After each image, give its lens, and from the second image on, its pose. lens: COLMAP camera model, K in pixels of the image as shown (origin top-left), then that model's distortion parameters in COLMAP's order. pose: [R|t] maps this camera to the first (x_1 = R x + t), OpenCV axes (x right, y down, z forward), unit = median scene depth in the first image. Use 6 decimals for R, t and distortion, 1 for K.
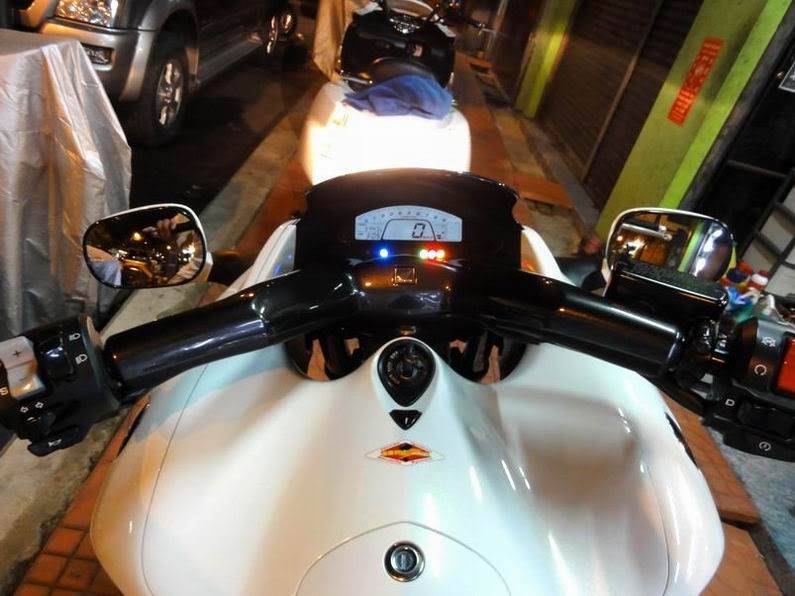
lens RADIAL K [[542.2, 0, 397.5], [0, 542.2, 298.0], [0, 0, 1]] dist [-0.006836, -0.004068]
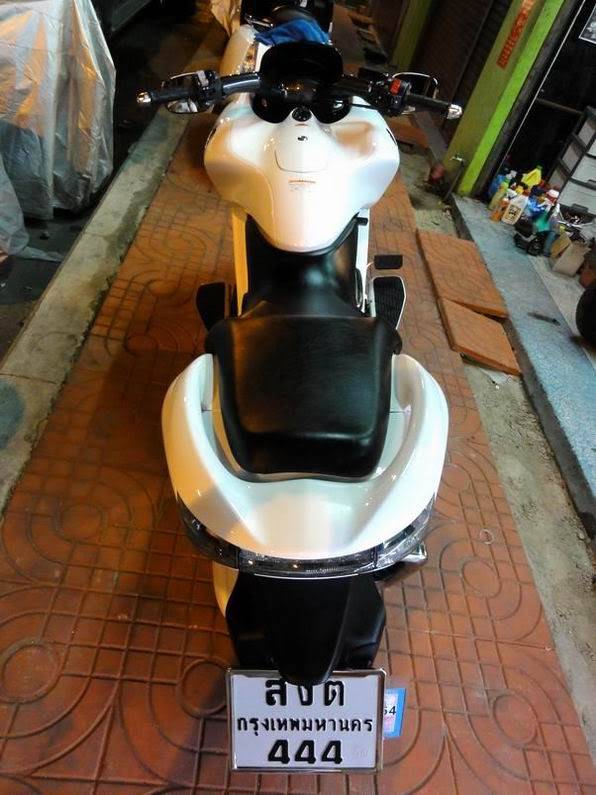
lens RADIAL K [[542.2, 0, 298.0], [0, 542.2, 397.5], [0, 0, 1]] dist [-0.006836, -0.004068]
pose [[0.999373, -0.008602, 0.034355, -0.028422], [0.001569, 0.979852, 0.199717, 0.206799], [-0.035380, -0.199537, 0.979251, -0.438373]]
